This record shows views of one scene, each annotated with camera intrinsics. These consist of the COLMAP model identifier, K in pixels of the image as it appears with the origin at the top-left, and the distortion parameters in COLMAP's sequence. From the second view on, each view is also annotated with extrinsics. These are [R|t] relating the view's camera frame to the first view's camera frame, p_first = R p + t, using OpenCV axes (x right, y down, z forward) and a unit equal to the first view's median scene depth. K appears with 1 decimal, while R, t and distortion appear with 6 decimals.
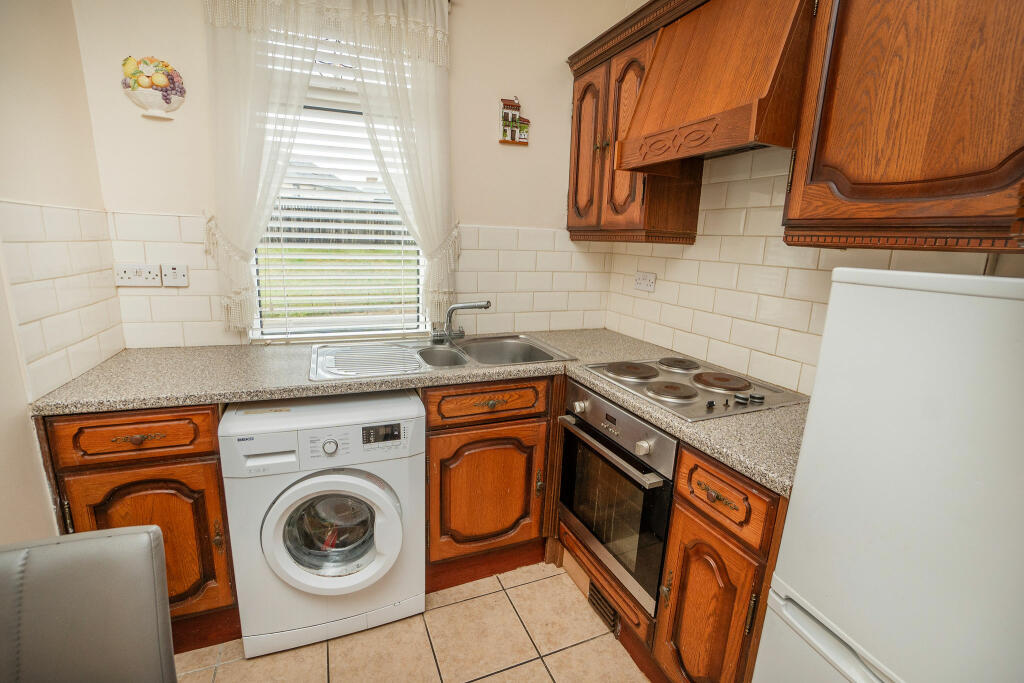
lens RADIAL K [[452.4, 0, 513.0], [0, 452.4, 339.4], [0, 0, 1]] dist [-0.062339, 0.025616]
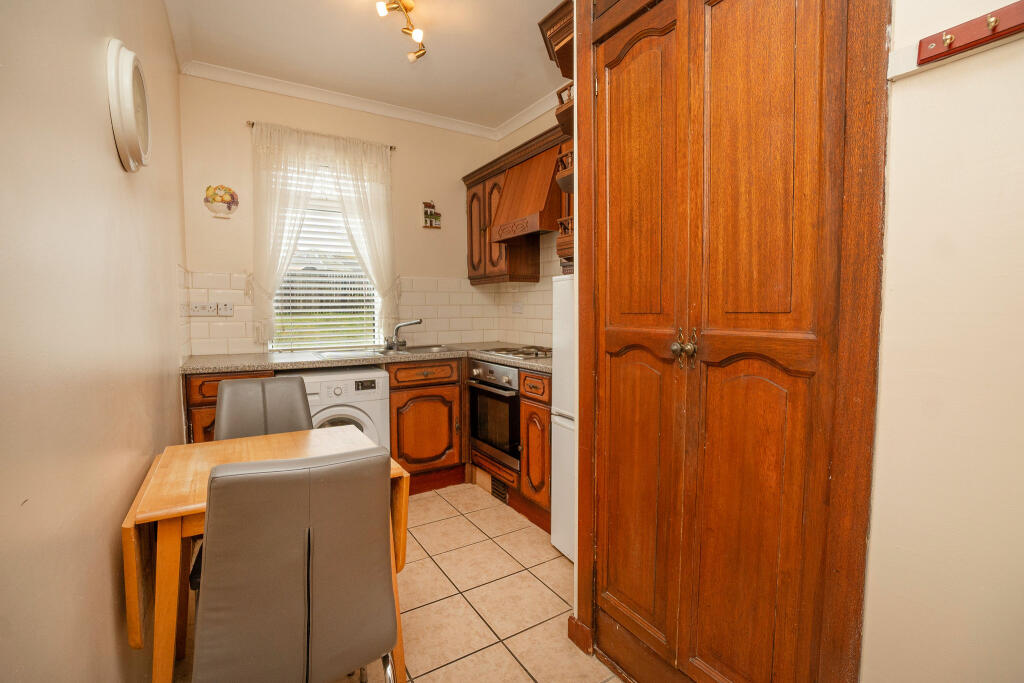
lens RADIAL K [[452.4, 0, 513.0], [0, 452.4, 339.4], [0, 0, 1]] dist [-0.062339, 0.025616]
pose [[0.985567, -0.051660, 0.161212, 0.009810], [0.073841, 0.988120, -0.134782, 0.254919], [-0.152334, 0.144741, 0.977673, -0.720751]]
